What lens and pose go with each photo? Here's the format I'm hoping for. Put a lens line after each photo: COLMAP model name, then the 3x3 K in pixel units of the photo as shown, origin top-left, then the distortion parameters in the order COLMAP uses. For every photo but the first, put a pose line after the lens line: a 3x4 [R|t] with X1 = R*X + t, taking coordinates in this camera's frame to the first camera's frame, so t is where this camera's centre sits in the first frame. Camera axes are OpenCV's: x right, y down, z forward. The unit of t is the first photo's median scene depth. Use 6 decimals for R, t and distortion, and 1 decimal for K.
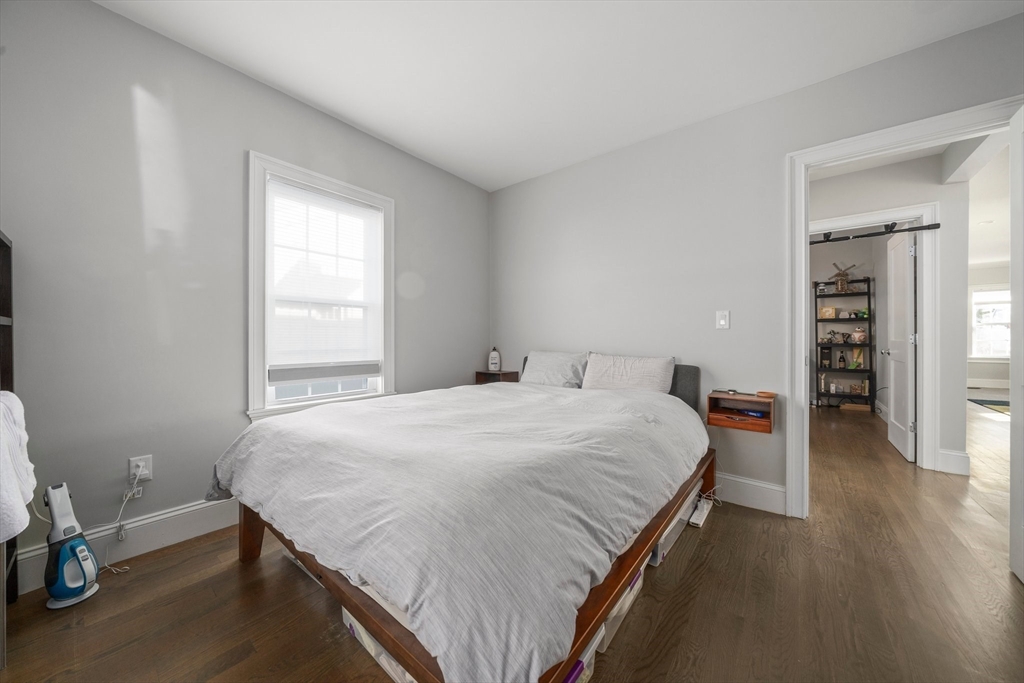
lens RADIAL K [[355.1, 0, 514.2], [0, 355.1, 337.9], [0, 0, 1]] dist [-0.008979, 0.000177]
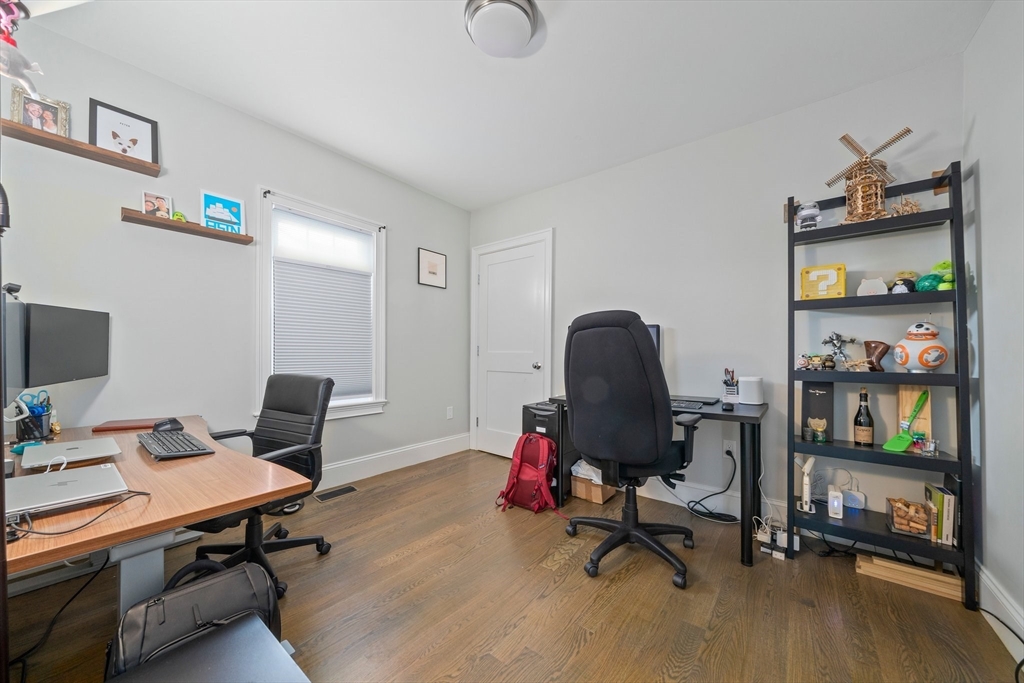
lens RADIAL K [[355.1, 0, 509.7], [0, 355.1, 349.1], [0, 0, 1]] dist [-0.008979, 0.000177]
pose [[0.999944, 0.010597, 0.000338, 0.589335], [-0.010598, 0.999938, 0.003445, -0.003646], [-0.000302, -0.003449, 0.999994, 0.662903]]
